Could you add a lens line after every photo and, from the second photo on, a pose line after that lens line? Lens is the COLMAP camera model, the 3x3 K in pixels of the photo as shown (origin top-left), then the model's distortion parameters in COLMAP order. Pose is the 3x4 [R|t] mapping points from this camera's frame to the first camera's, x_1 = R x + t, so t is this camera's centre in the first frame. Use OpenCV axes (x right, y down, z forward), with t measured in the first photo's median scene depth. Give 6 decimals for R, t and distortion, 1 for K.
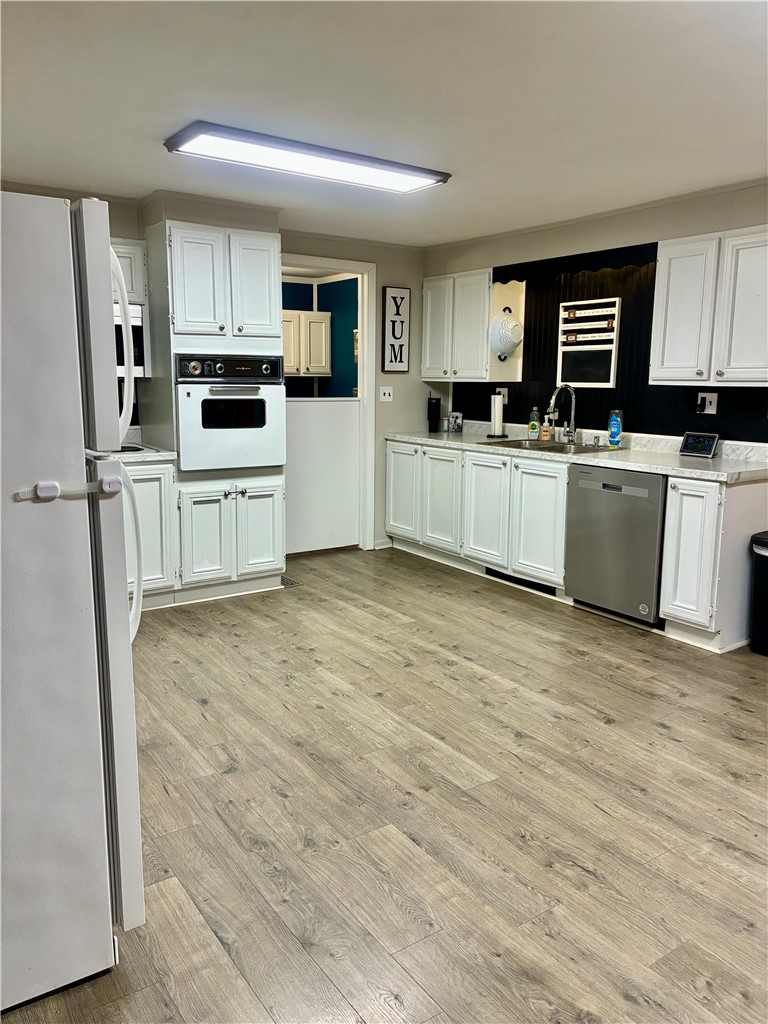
lens RADIAL K [[770.4, 0, 381.8], [0, 770.4, 512.6], [0, 0, 1]] dist [0.030123, -0.024661]
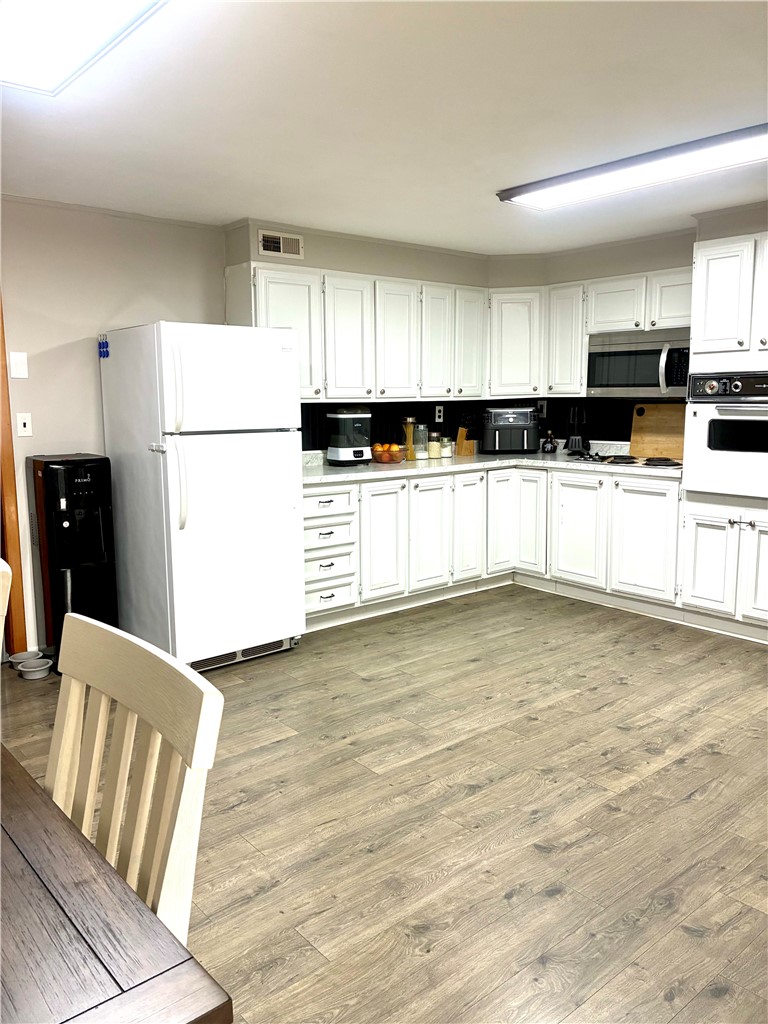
lens RADIAL K [[770.4, 0, 380.3], [0, 770.4, 505.8], [0, 0, 1]] dist [0.030123, -0.024661]
pose [[0.104730, 0.134865, -0.985314, 0.853606], [-0.169051, 0.978757, 0.115999, -0.103101], [0.980027, 0.154419, 0.125304, 0.609451]]
